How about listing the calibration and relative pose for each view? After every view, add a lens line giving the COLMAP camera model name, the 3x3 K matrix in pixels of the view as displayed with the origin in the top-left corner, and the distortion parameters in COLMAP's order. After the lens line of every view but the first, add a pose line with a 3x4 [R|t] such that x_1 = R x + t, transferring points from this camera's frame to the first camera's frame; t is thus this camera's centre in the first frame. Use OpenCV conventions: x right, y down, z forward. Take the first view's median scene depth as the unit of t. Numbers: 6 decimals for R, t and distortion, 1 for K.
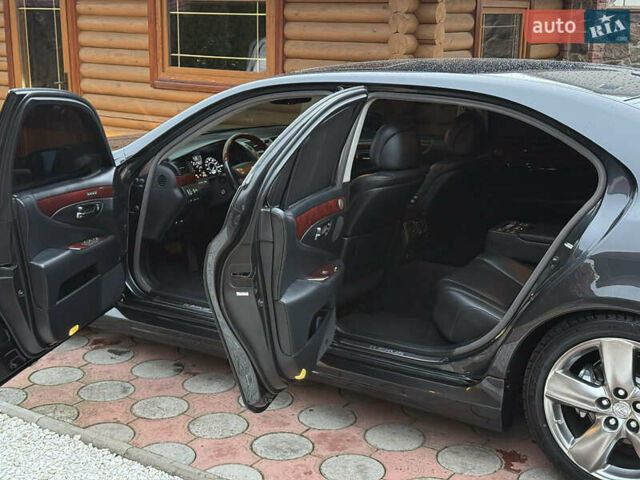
lens RADIAL K [[887.9, 0, 320.0], [0, 887.9, 240.0], [0, 0, 1]] dist [0.130381, -0.070091]
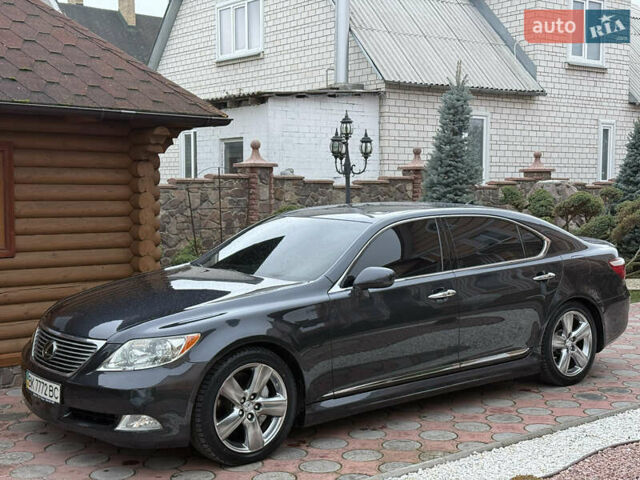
lens RADIAL K [[887.9, 0, 320.0], [0, 887.9, 240.0], [0, 0, 1]] dist [0.130381, -0.070091]
pose [[0.298444, -0.070287, 0.951835, -1.475193], [0.230833, 0.972993, -0.000528, -0.157823], [-0.926092, 0.219872, 0.306609, 0.589065]]
